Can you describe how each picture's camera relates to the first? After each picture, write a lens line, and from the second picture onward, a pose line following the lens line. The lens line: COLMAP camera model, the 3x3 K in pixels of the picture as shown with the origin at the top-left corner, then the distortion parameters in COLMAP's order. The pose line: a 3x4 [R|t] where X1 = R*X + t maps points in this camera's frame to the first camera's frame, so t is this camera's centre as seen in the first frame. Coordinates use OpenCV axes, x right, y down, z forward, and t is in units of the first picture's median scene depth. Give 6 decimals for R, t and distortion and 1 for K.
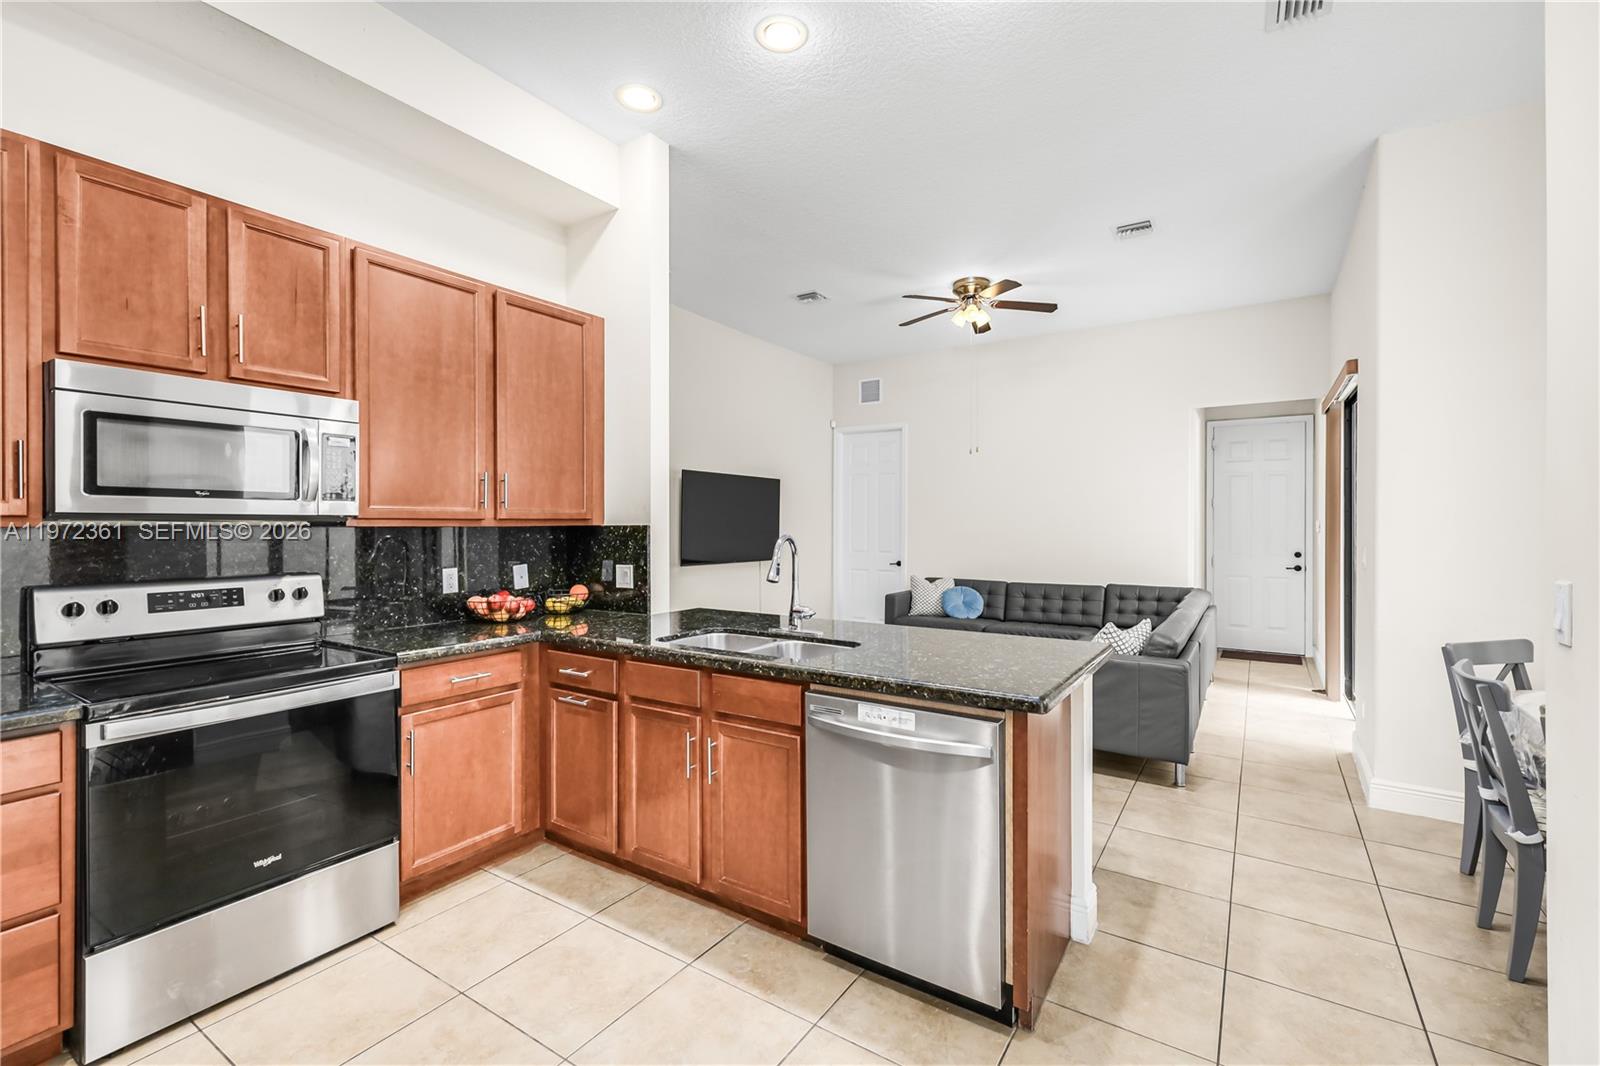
lens RADIAL K [[716.0, 0, 788.8], [0, 716.0, 525.1], [0, 0, 1]] dist [0.002674, 0.000299]
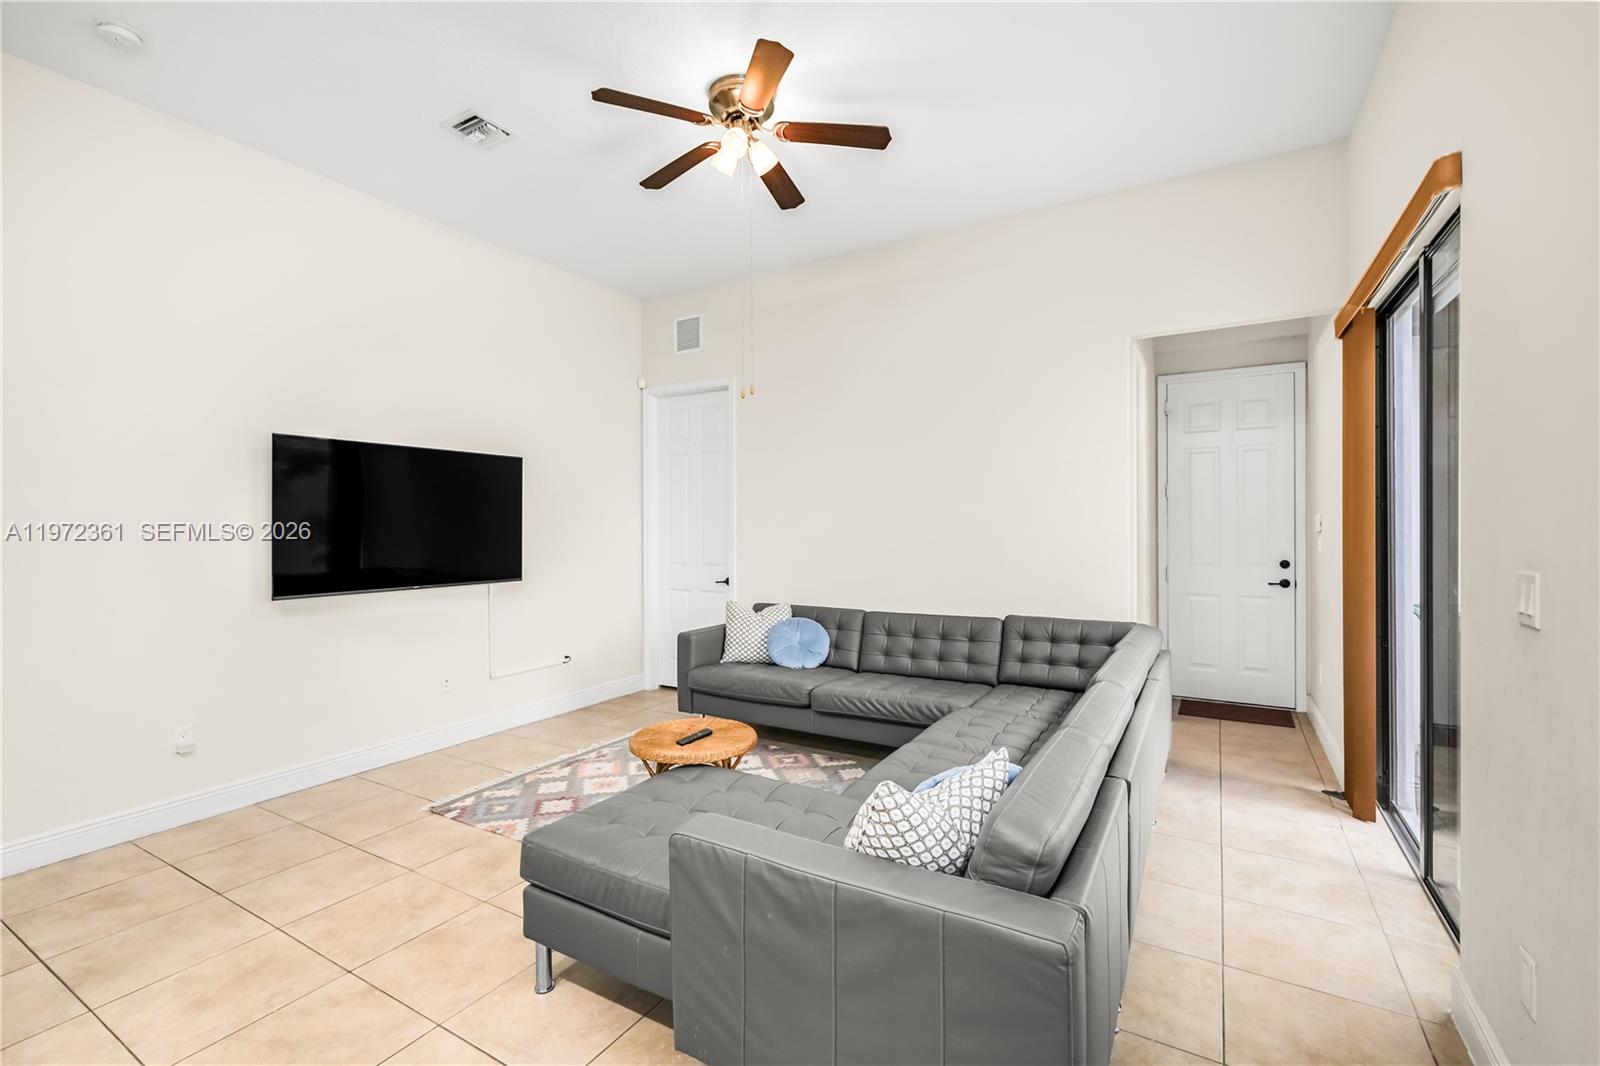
lens RADIAL K [[716.0, 0, 800.6], [0, 716.0, 528.3], [0, 0, 1]] dist [0.002674, 0.000299]
pose [[0.998408, -0.008424, 0.055769, 0.211826], [0.008325, 0.999963, 0.002021, 0.001354], [-0.055784, -0.001554, 0.998442, 0.346560]]
